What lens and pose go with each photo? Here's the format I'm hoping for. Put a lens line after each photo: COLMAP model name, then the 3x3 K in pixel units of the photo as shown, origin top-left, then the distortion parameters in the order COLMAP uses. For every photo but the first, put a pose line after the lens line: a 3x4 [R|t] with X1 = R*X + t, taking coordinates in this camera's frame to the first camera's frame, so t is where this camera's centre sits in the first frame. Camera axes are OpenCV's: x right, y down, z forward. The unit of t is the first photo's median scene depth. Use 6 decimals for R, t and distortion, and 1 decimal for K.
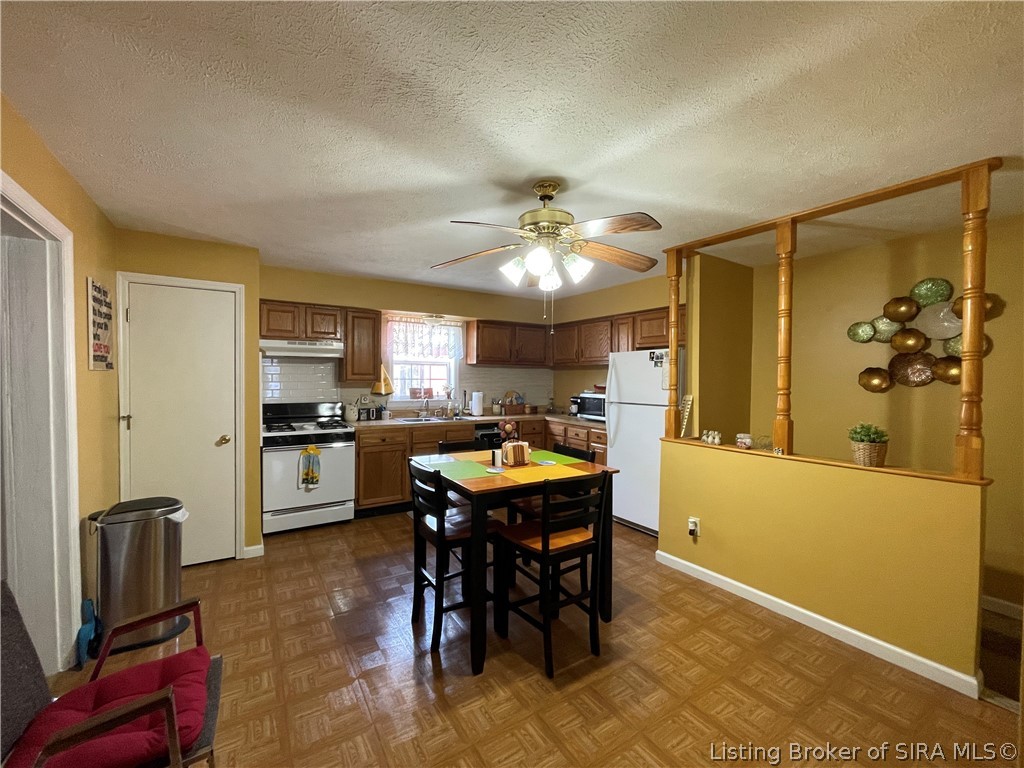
lens RADIAL K [[409.4, 0, 506.2], [0, 409.4, 388.8], [0, 0, 1]] dist [0.001217, 0.000409]
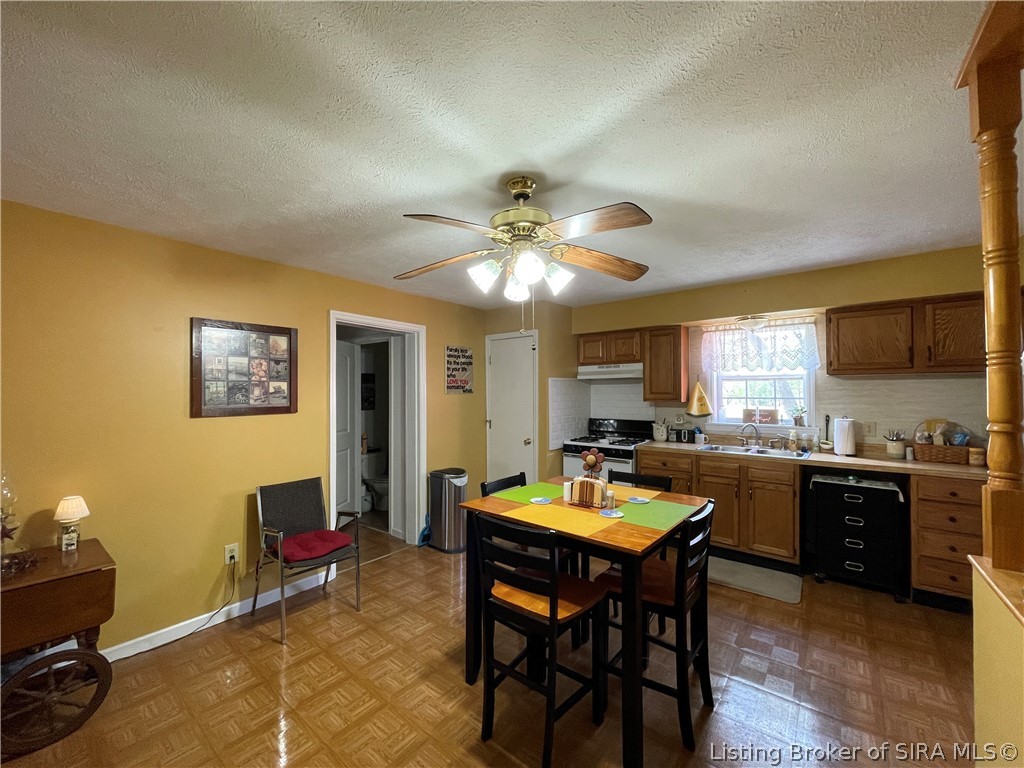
lens RADIAL K [[409.4, 0, 506.2], [0, 409.4, 388.8], [0, 0, 1]] dist [0.001217, 0.000409]
pose [[0.327218, -0.017526, -0.944786, 0.464324], [-0.020286, 0.999467, -0.025566, -0.014405], [0.944731, 0.027531, 0.326688, 0.351345]]
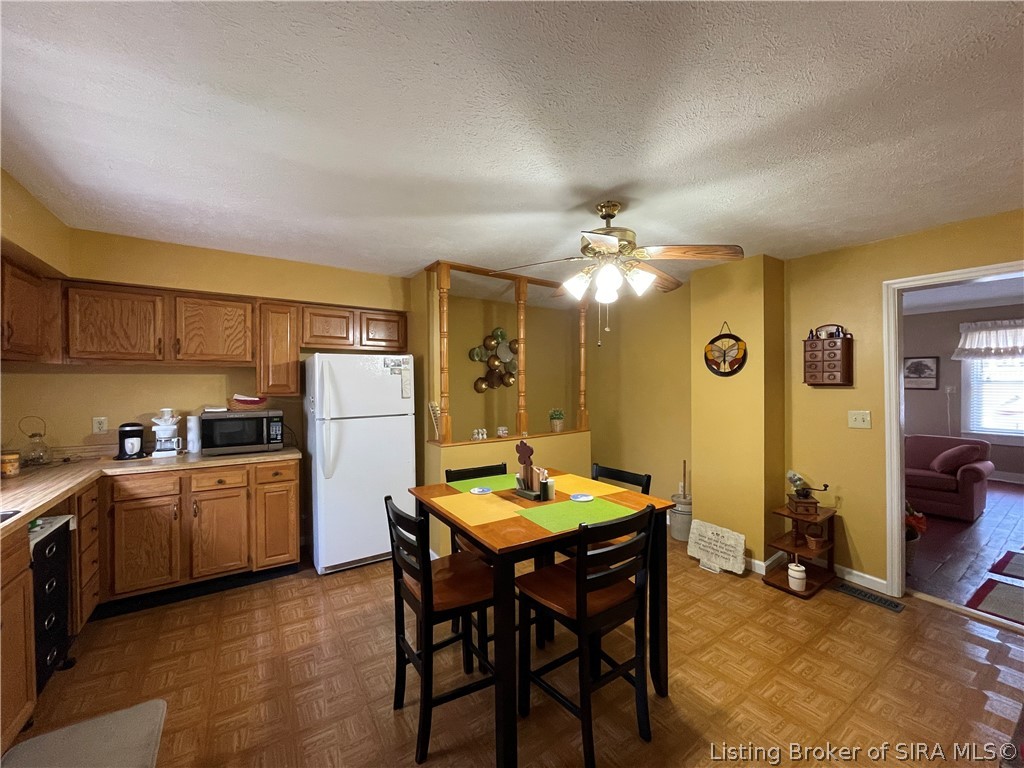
lens RADIAL K [[409.4, 0, 506.2], [0, 409.4, 388.8], [0, 0, 1]] dist [0.001217, 0.000409]
pose [[-0.016986, -0.019425, 0.999667, -0.489925], [0.033705, 0.999232, 0.019990, -0.025950], [-0.999287, 0.034033, -0.016319, 0.658155]]
